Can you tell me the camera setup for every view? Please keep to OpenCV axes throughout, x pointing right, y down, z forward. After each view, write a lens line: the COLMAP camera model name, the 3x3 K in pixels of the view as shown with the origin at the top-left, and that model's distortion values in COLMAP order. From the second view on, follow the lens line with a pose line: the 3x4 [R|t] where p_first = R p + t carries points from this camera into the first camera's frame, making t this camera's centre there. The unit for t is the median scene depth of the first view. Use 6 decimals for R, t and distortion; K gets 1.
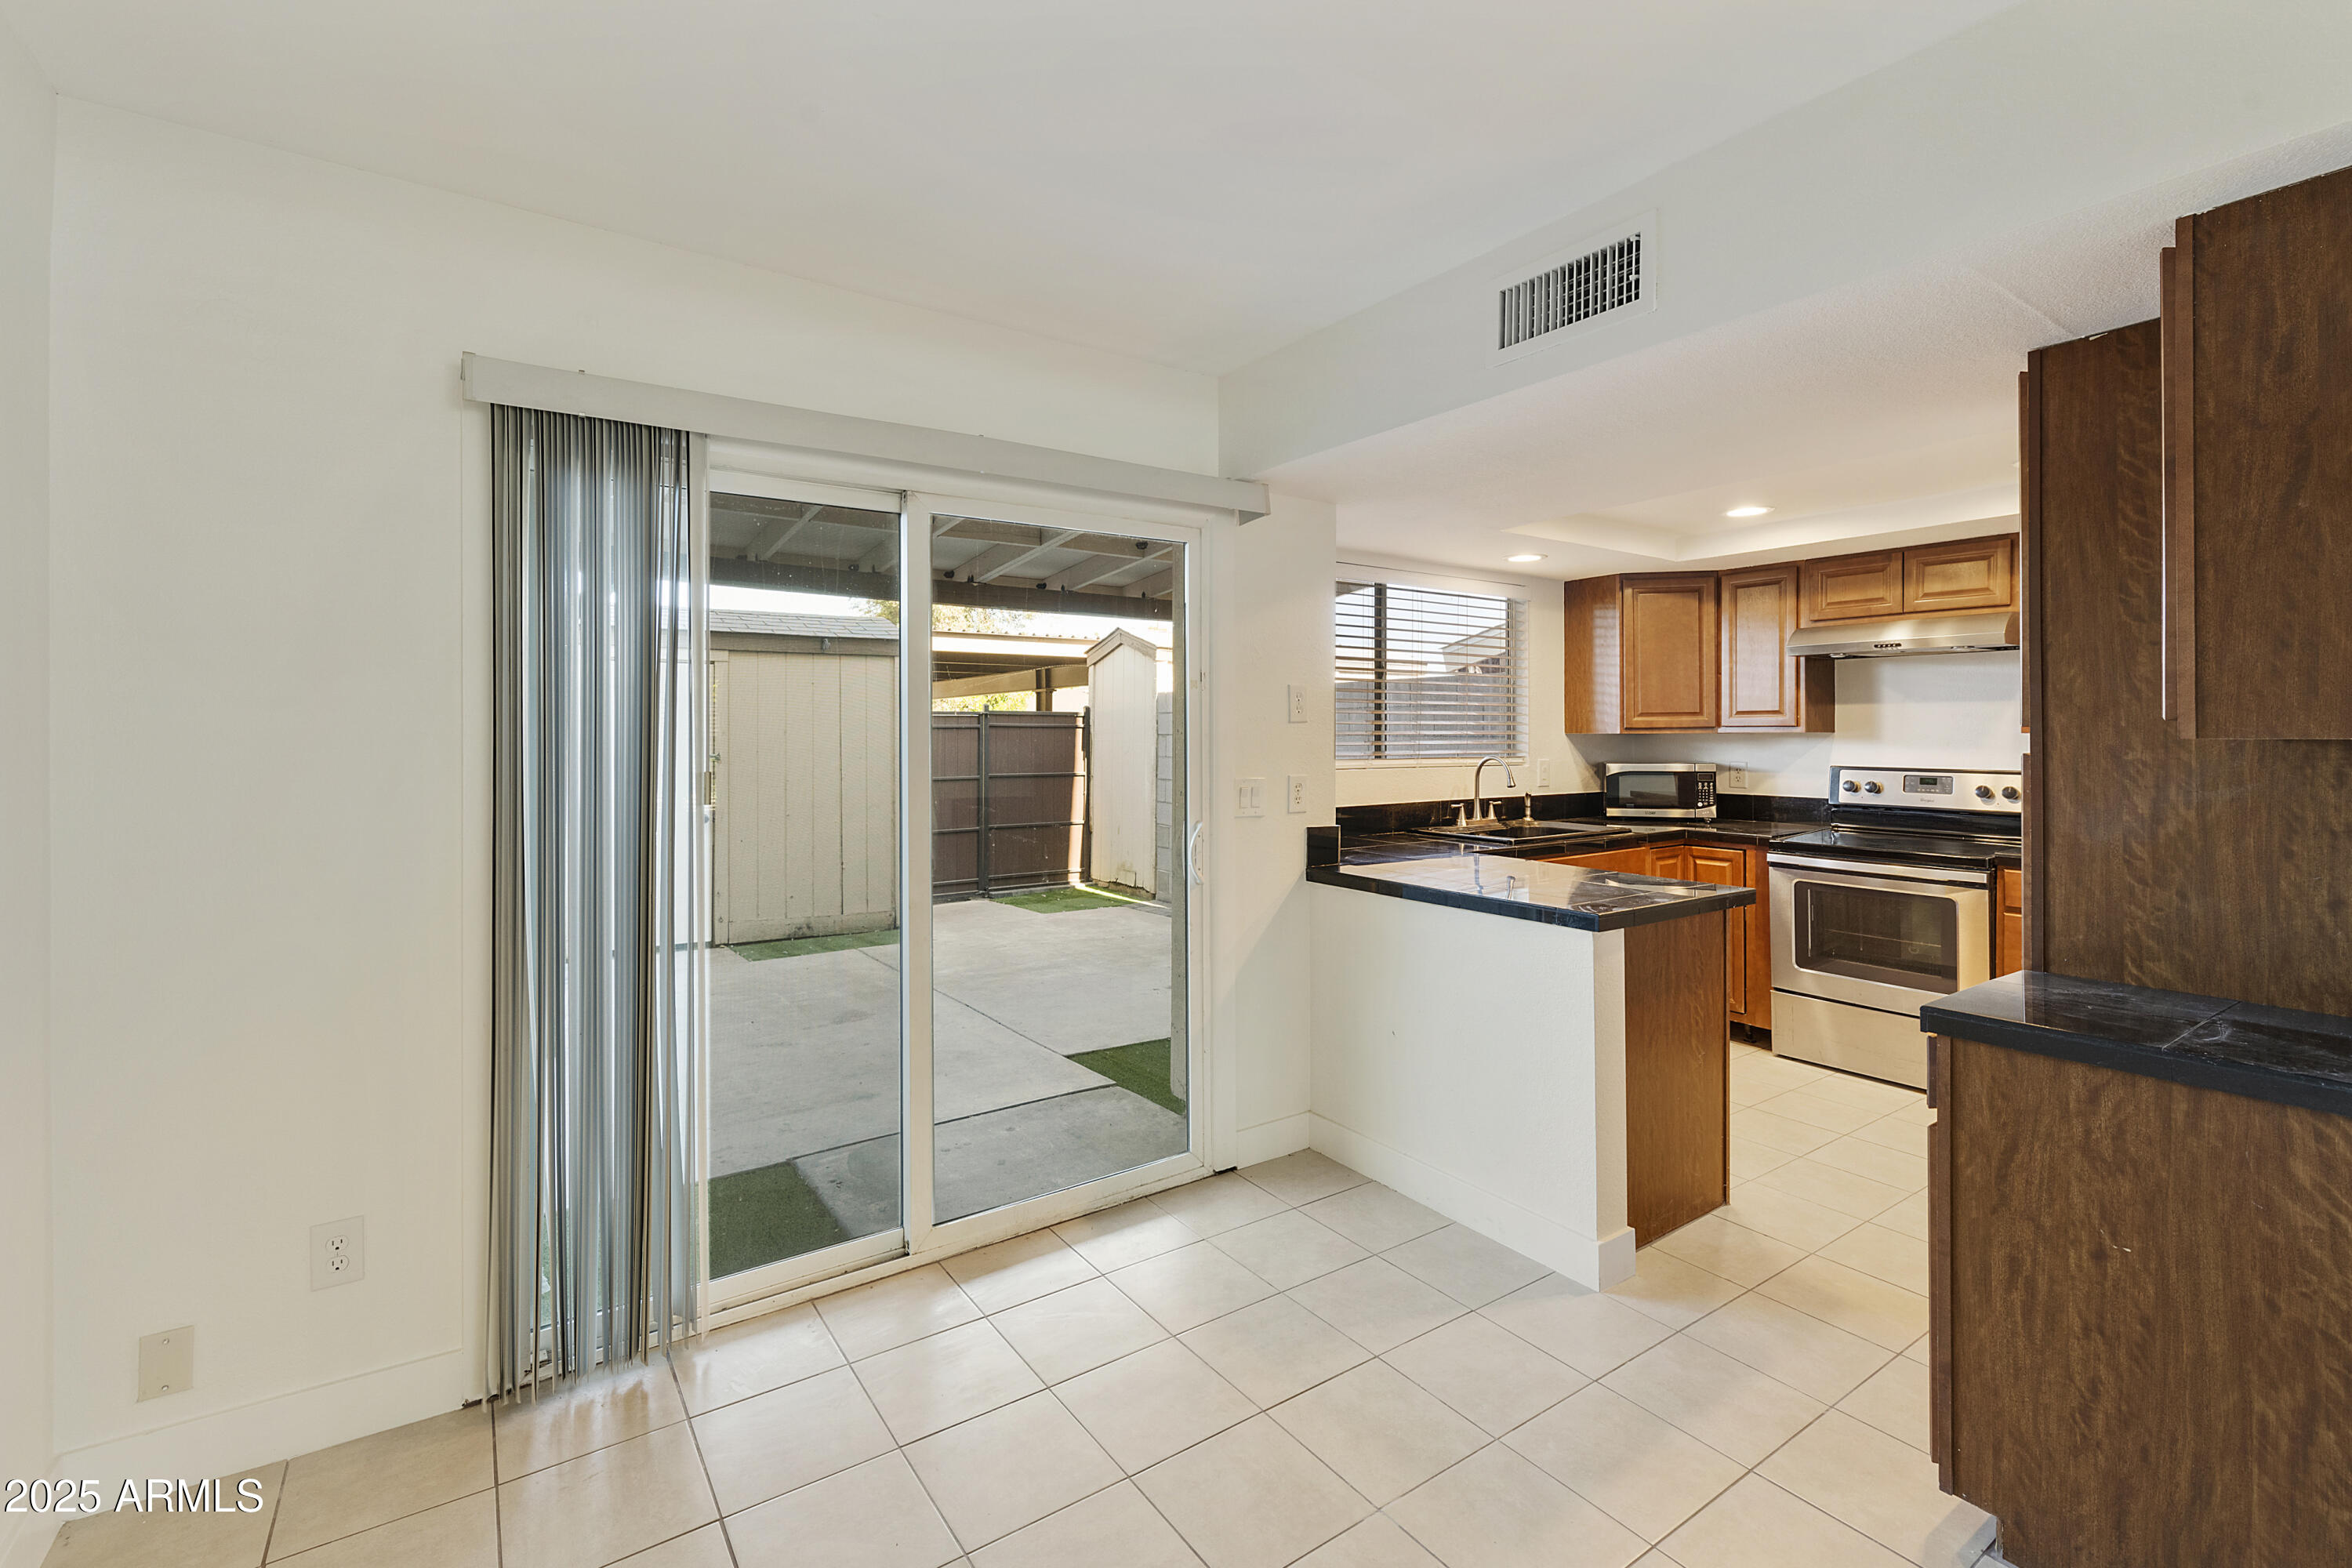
lens RADIAL K [[1027.3, 0, 1172.3], [0, 1027.3, 729.6], [0, 0, 1]] dist [0.001315, -0.001151]
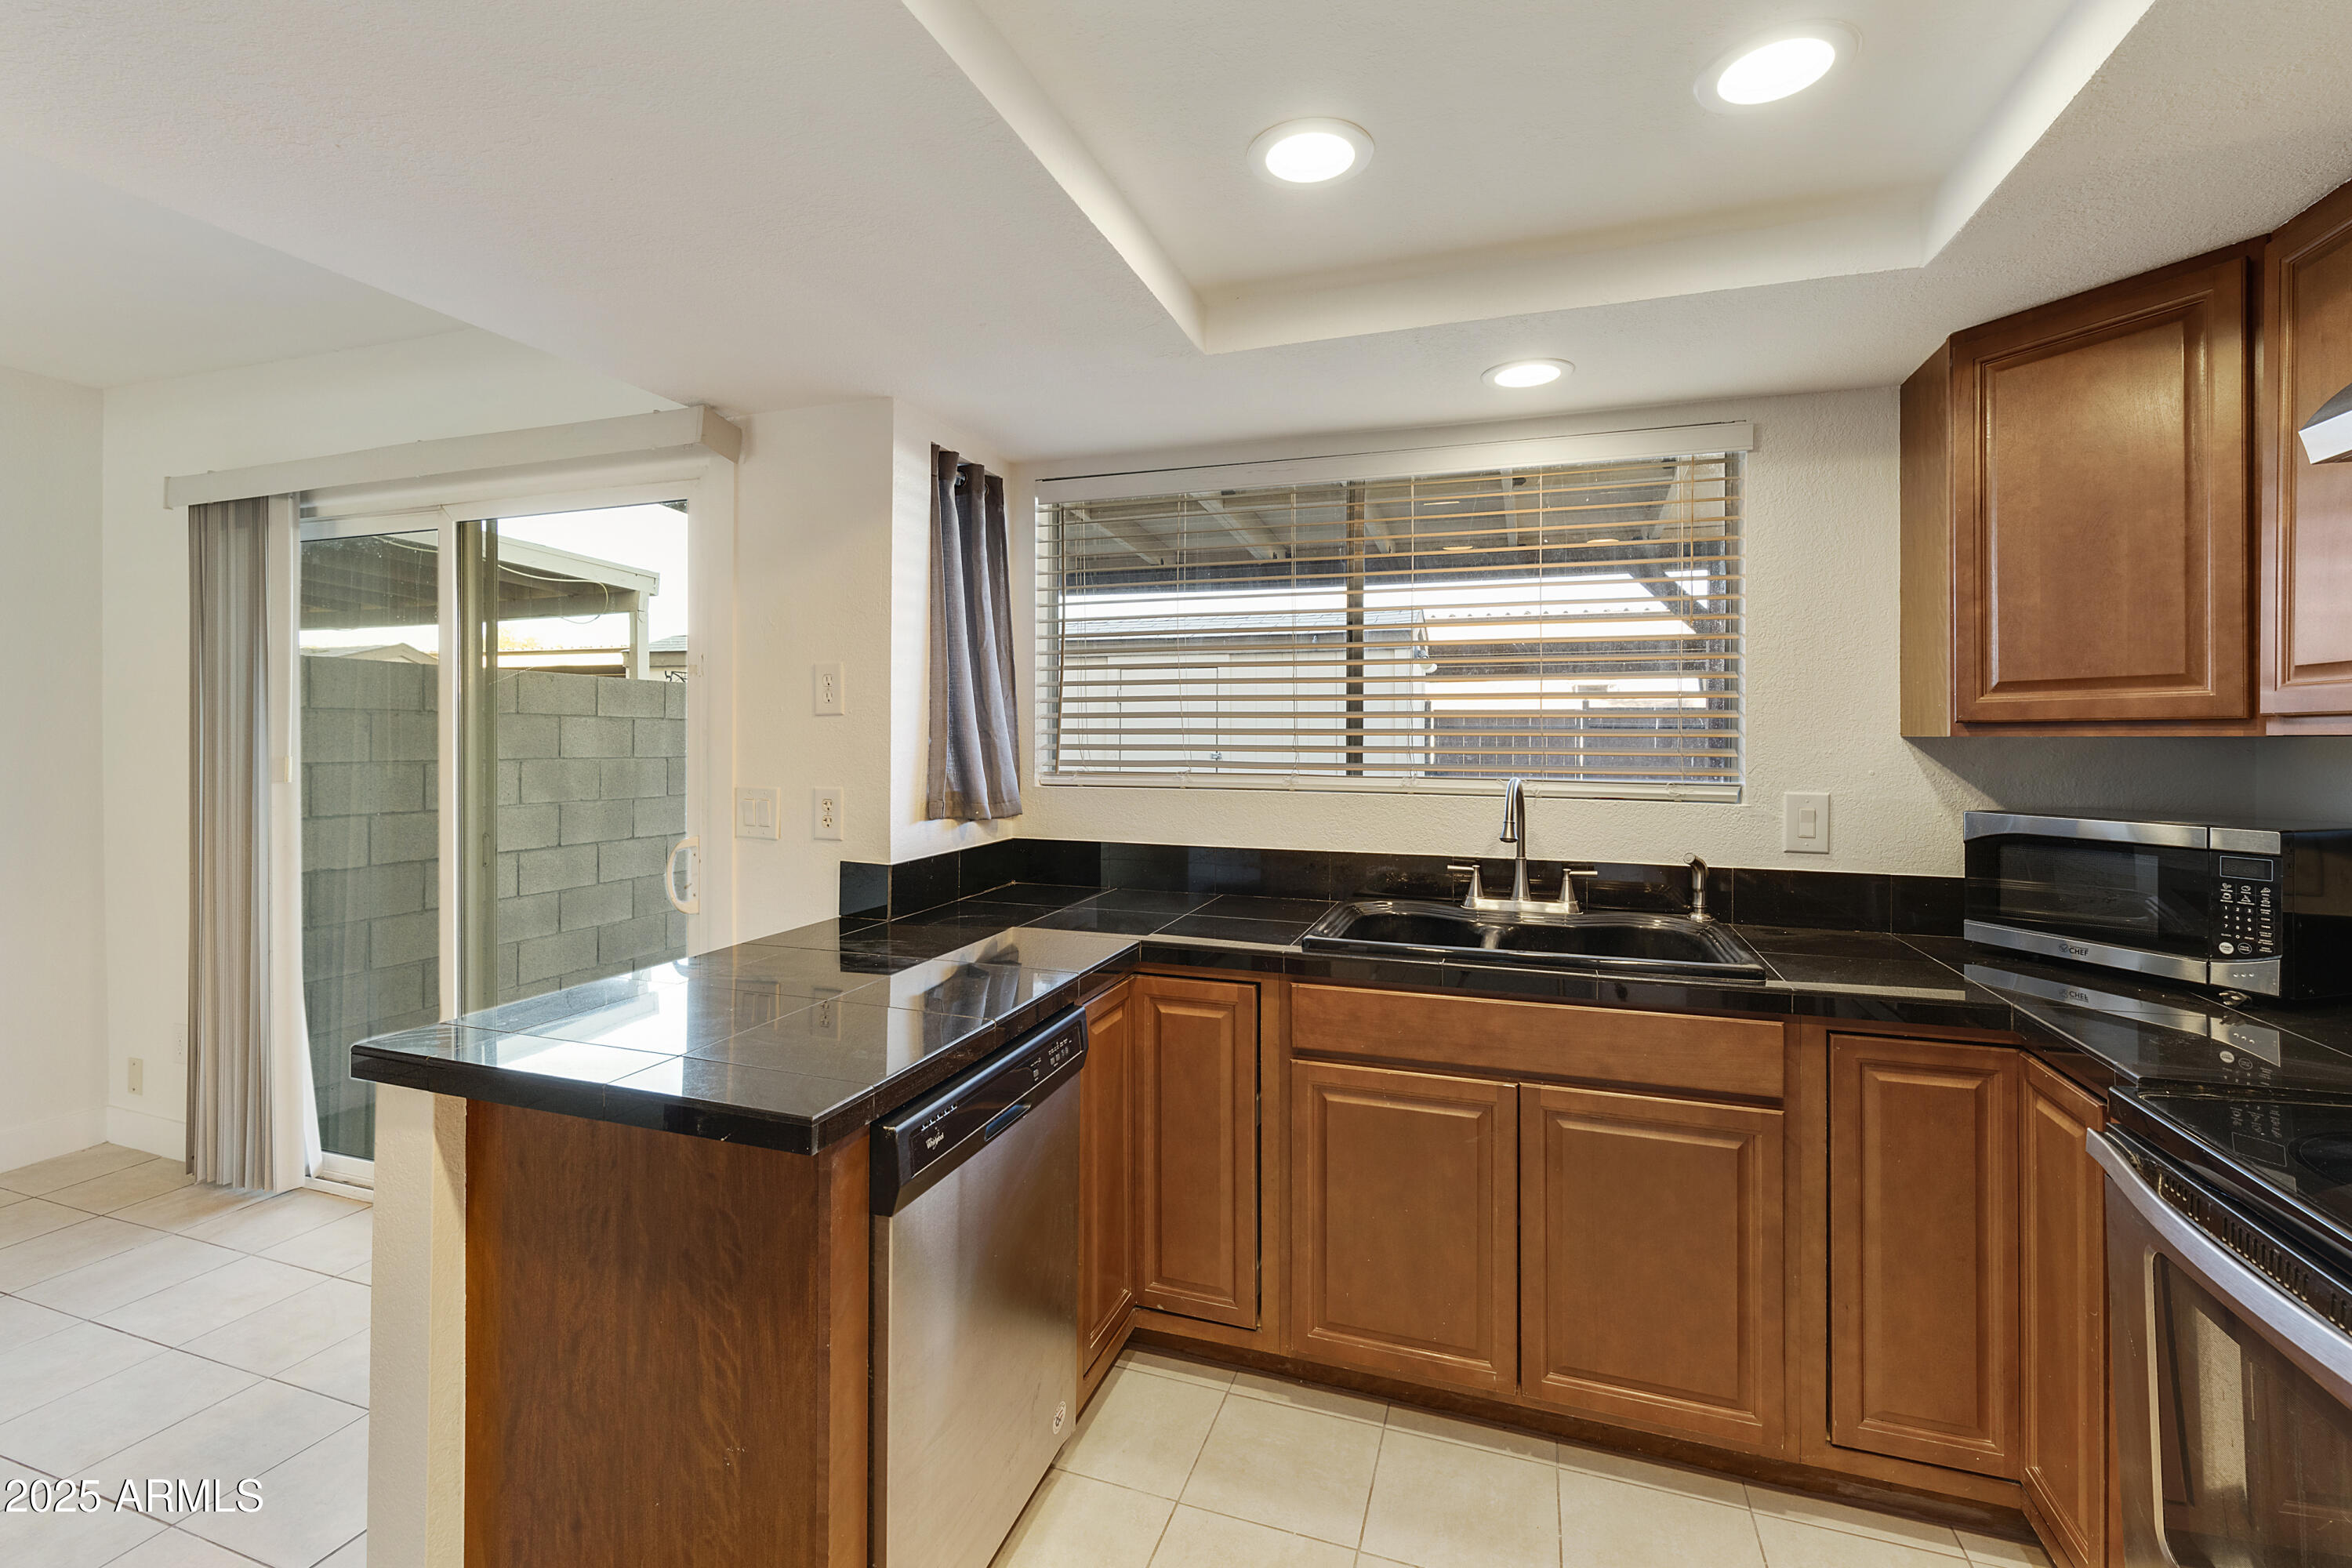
lens RADIAL K [[1027.3, 0, 1172.3], [0, 1027.3, 729.6], [0, 0, 1]] dist [0.001315, -0.001151]
pose [[0.591825, 0.000569, -0.806066, 0.624536], [-0.001229, 0.999999, -0.000196, 0.001936], [0.806065, 0.001107, 0.591826, 0.562834]]
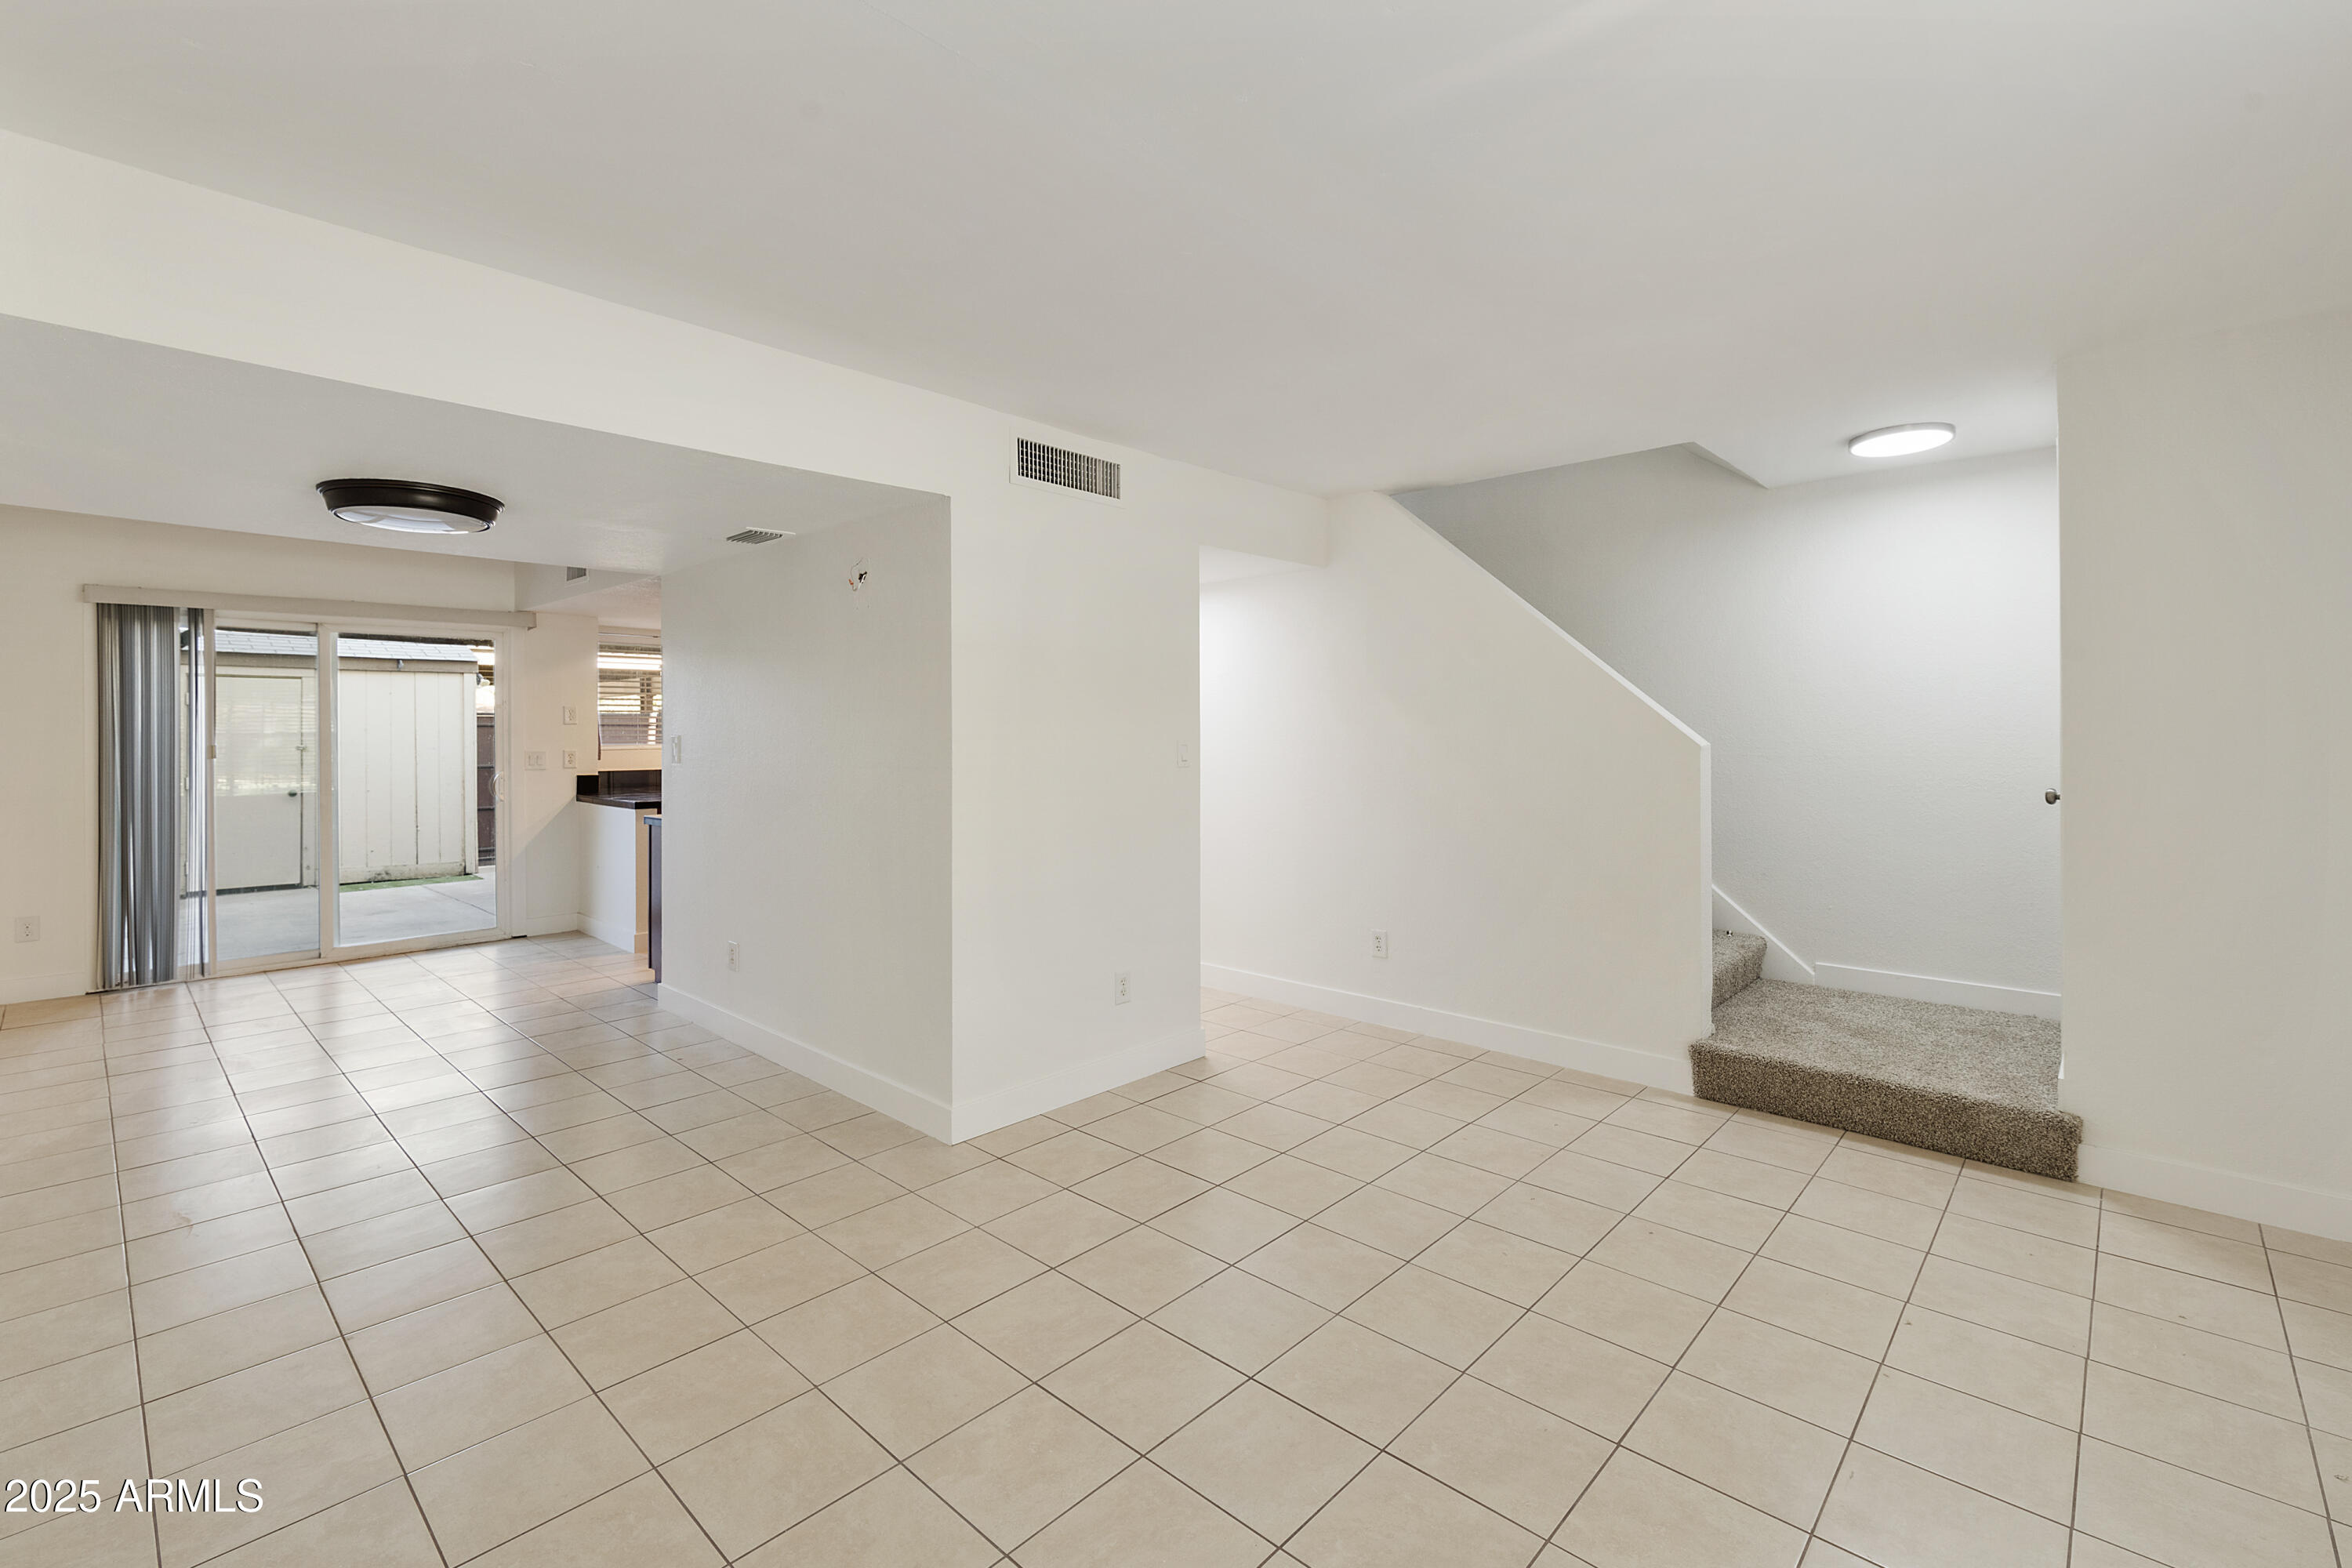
lens RADIAL K [[1029.3, 0, 1171.7], [0, 1029.3, 724.9], [0, 0, 1]] dist [-0.000609, -0.000473]
pose [[0.977909, -0.004074, 0.208993, 0.636757], [0.004296, 0.999991, -0.000608, 0.001148], [-0.208988, 0.001493, 0.977917, -0.926421]]
